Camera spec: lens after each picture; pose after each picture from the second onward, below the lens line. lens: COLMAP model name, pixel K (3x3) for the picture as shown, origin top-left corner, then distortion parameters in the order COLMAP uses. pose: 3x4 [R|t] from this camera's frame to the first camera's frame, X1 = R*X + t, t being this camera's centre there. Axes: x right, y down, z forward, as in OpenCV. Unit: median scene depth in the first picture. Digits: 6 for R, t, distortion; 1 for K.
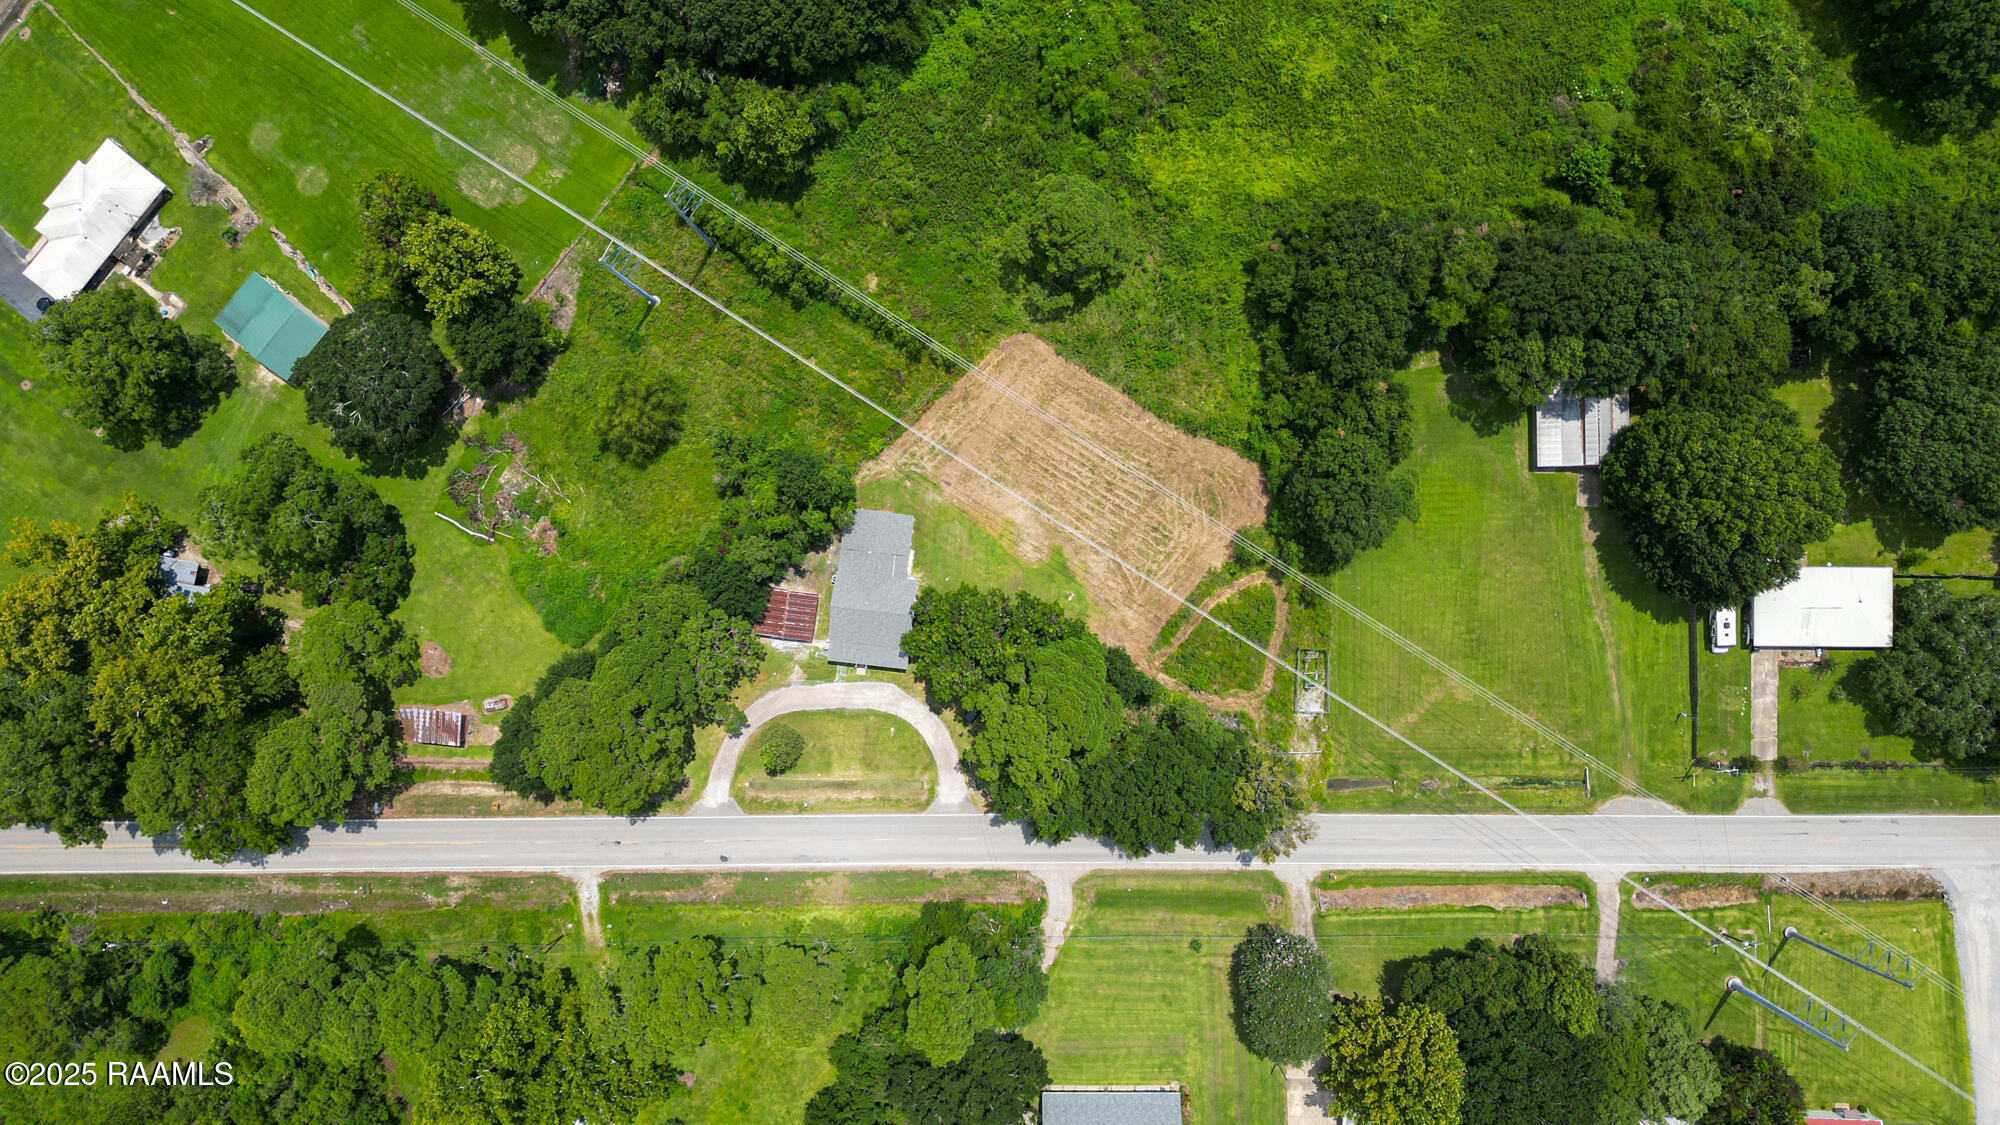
lens RADIAL K [[1395.4, 0, 1000.0], [0, 1395.4, 562.5], [0, 0, 1]] dist [0.080743, -0.078581]
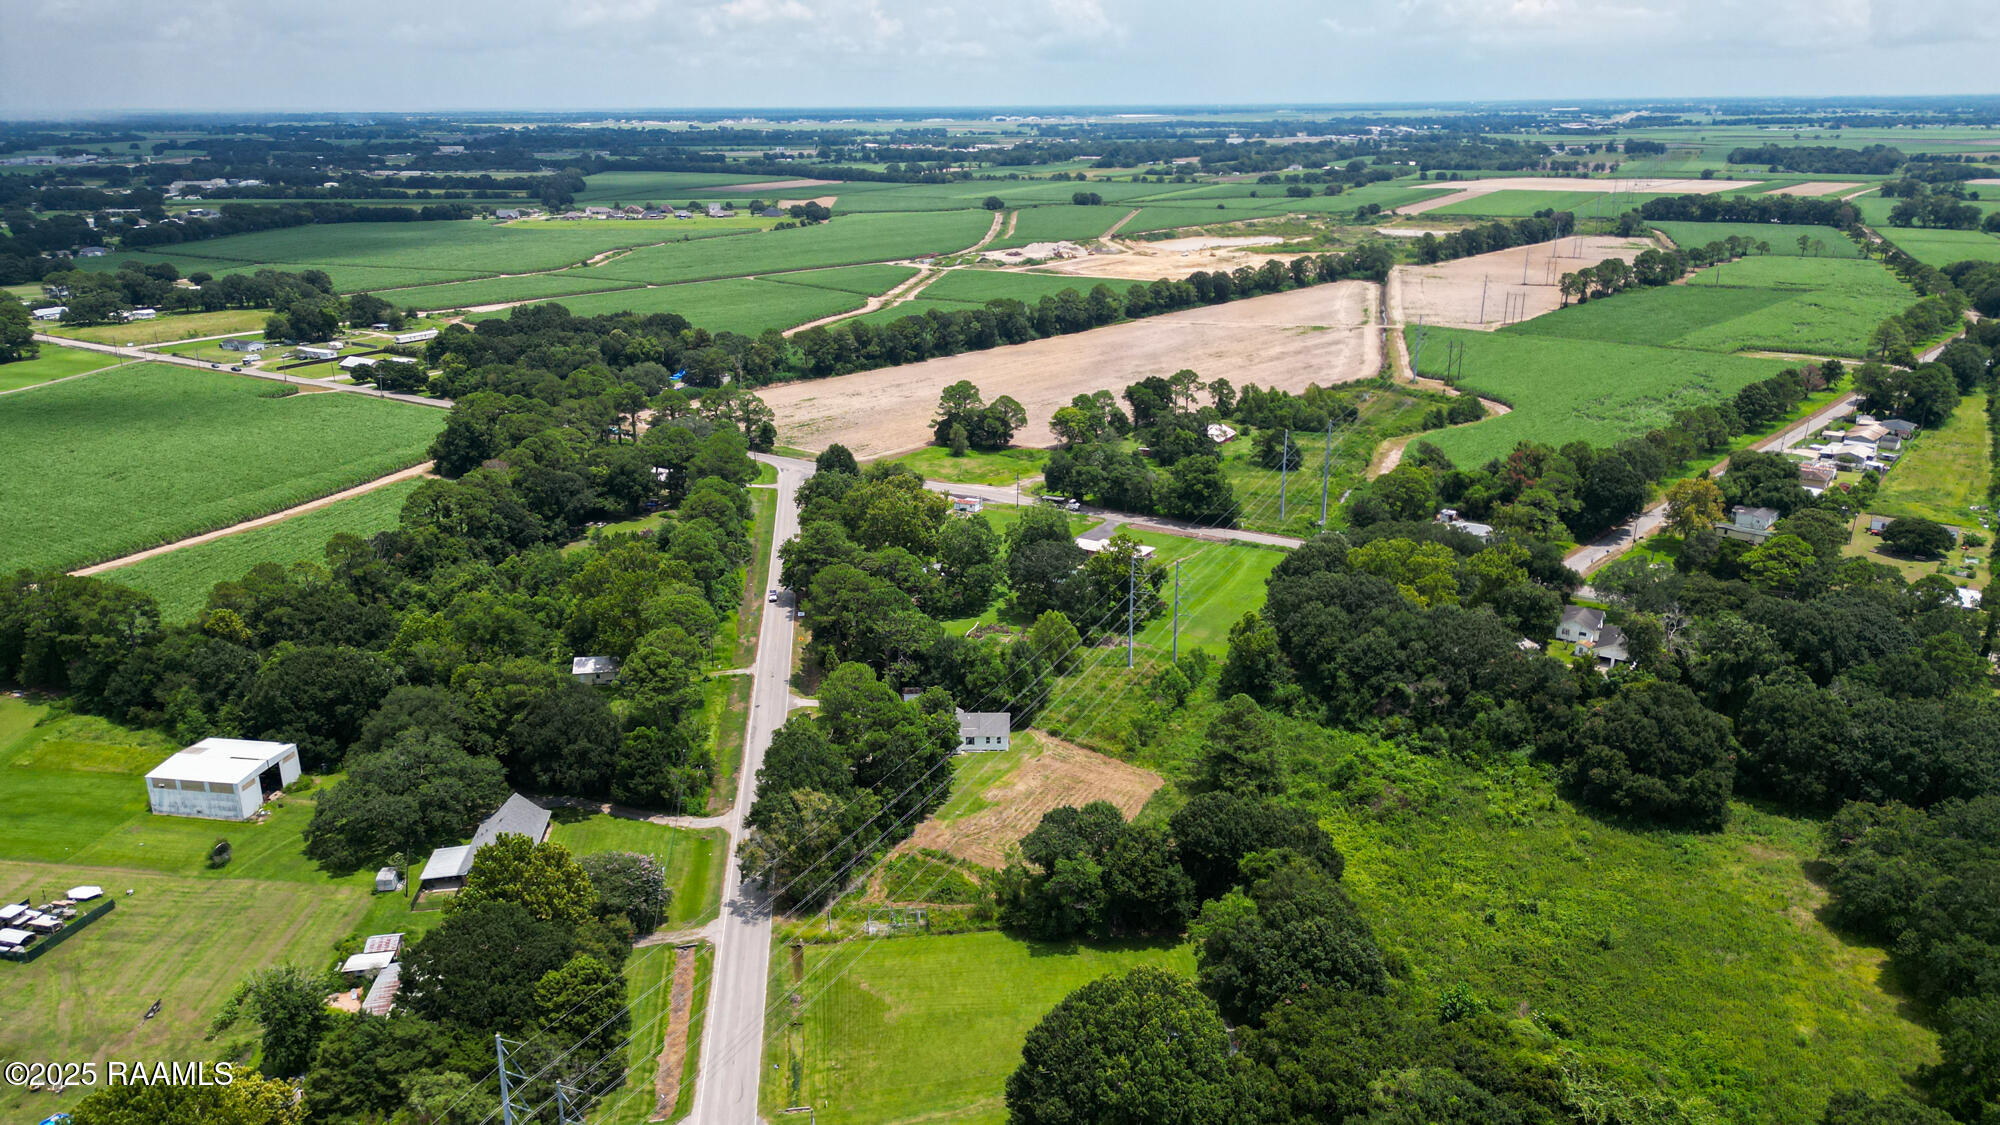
lens RADIAL K [[1395.4, 0, 1000.0], [0, 1395.4, 562.5], [0, 0, 1]] dist [0.080743, -0.078581]
pose [[0.106721, 0.315457, -0.942920, 1.142529], [-0.993800, 0.063574, -0.091211, 0.087065], [0.031172, 0.946808, 0.320286, 0.406278]]
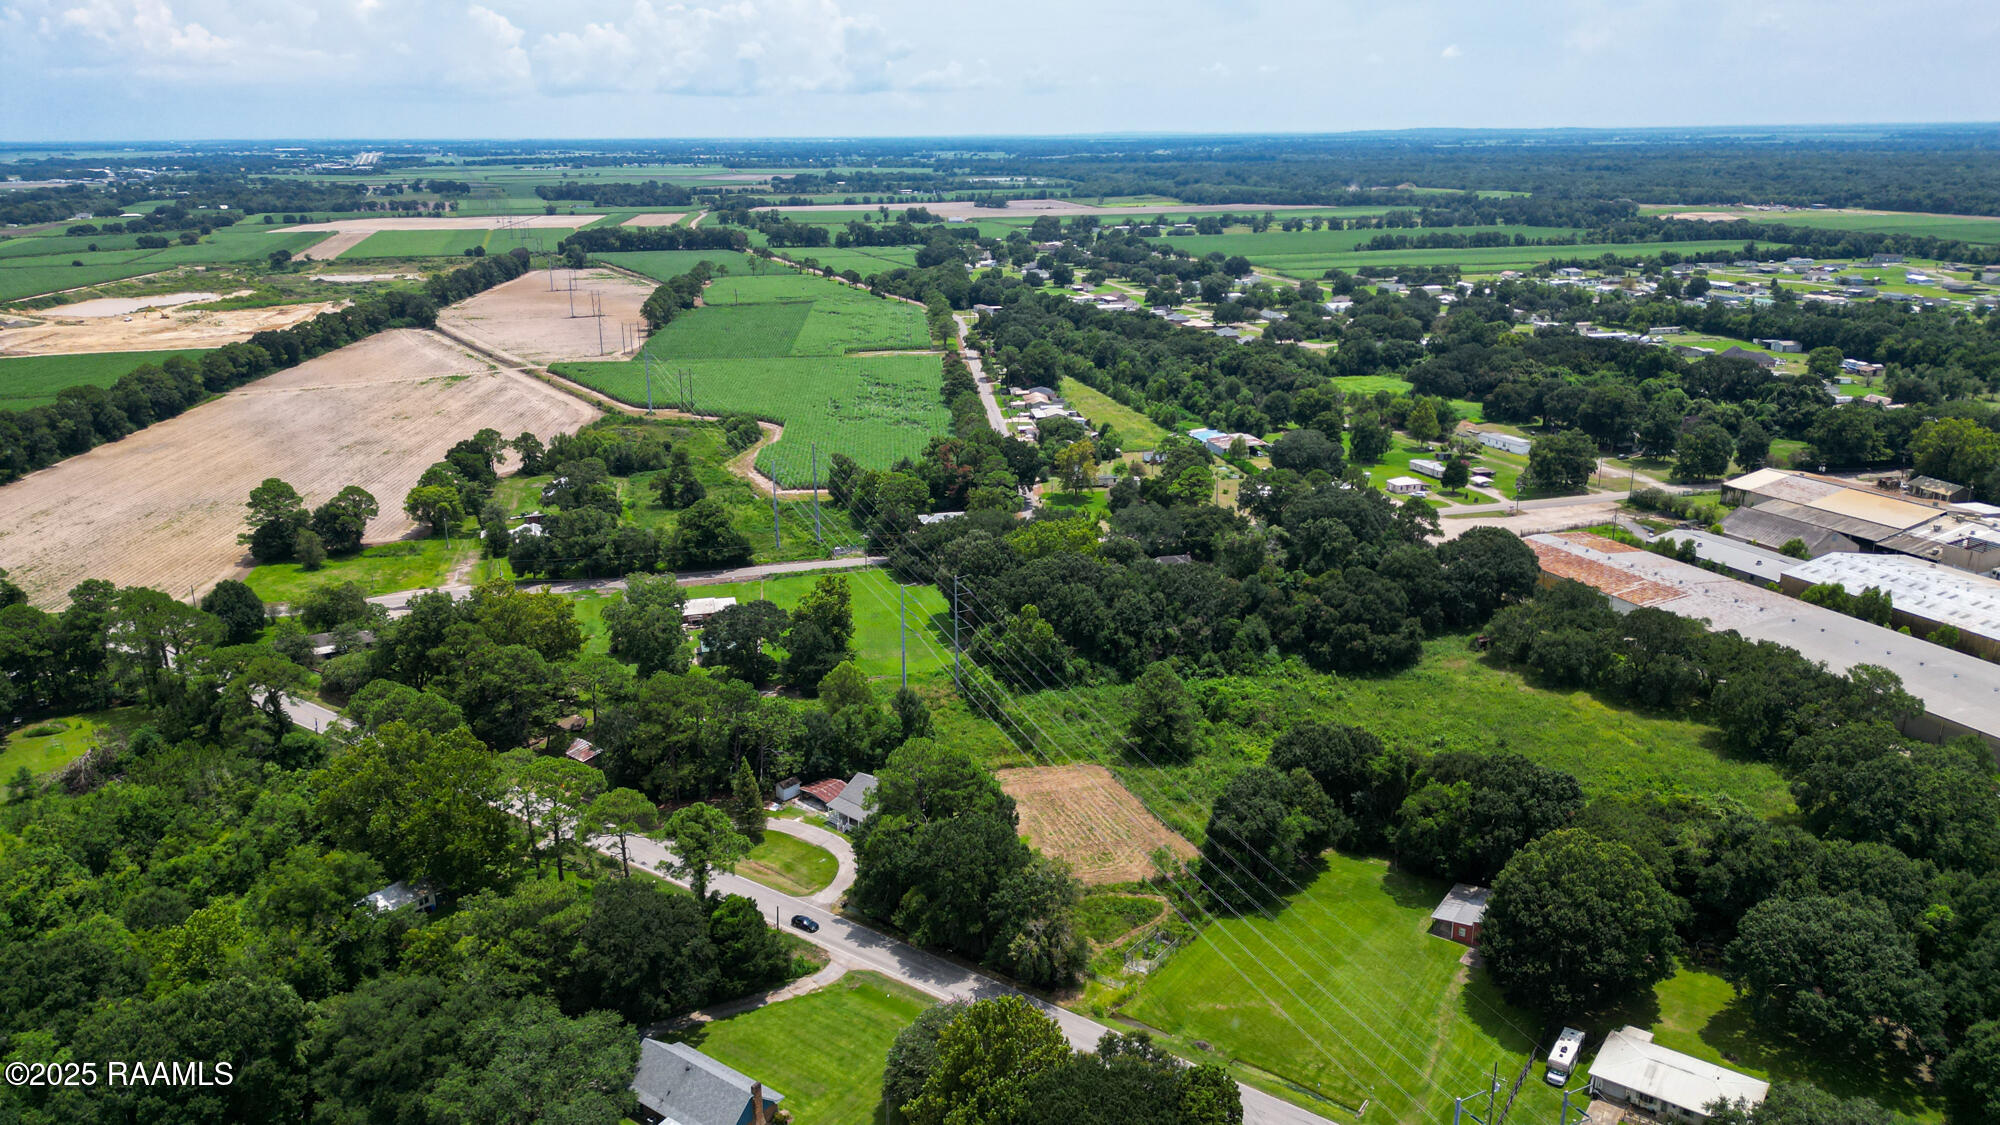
lens RADIAL K [[1395.4, 0, 1000.0], [0, 1395.4, 562.5], [0, 0, 1]] dist [0.080743, -0.078581]
pose [[0.804397, 0.172156, -0.568601, 0.678201], [-0.593713, 0.267124, -0.759045, 0.871547], [0.021213, 0.948160, 0.317085, 0.388742]]
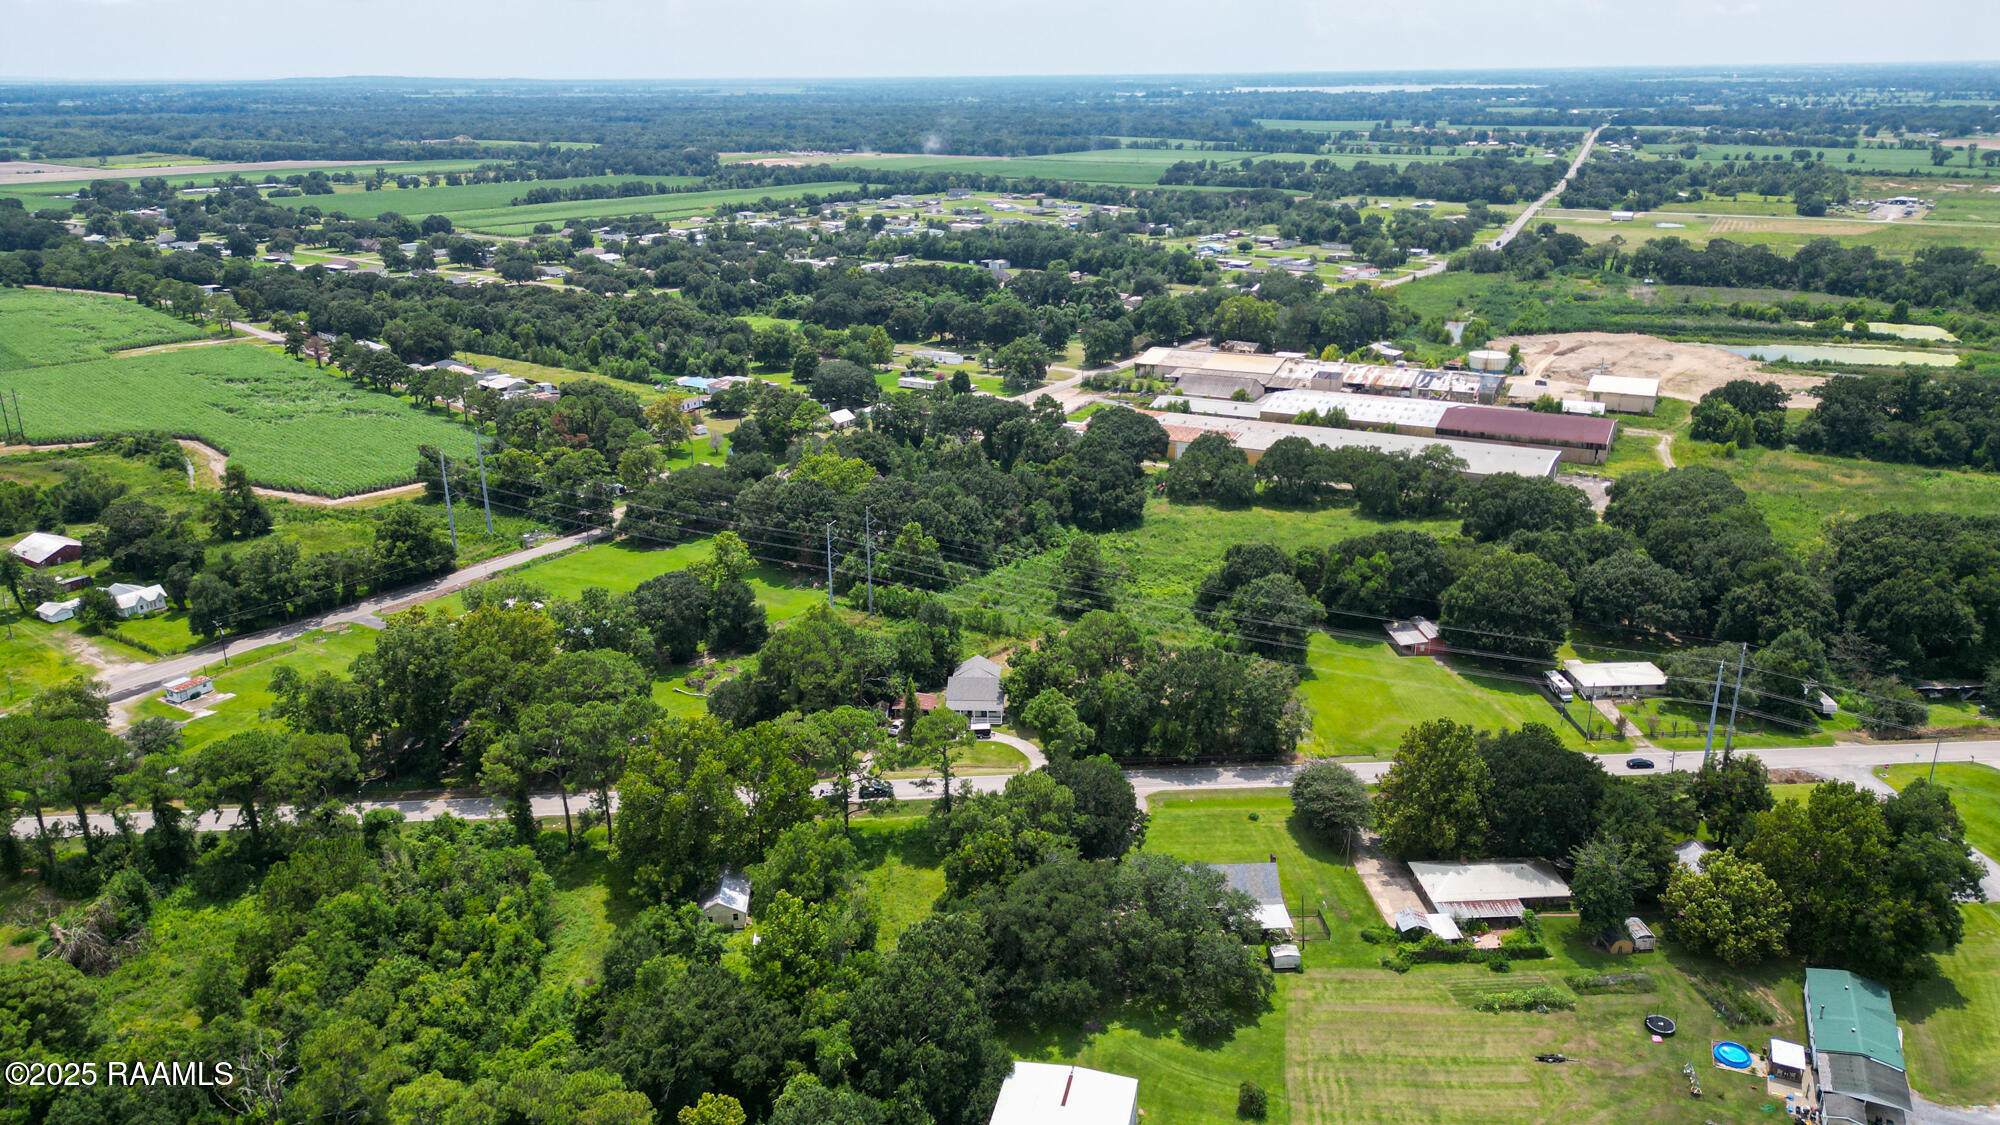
lens RADIAL K [[1395.4, 0, 1000.0], [0, 1395.4, 562.5], [0, 0, 1]] dist [0.080743, -0.078581]
pose [[0.998450, -0.021736, 0.051238, -0.137525], [0.055617, 0.354208, -0.933512, 1.315019], [0.002142, 0.934914, 0.354867, 0.360280]]
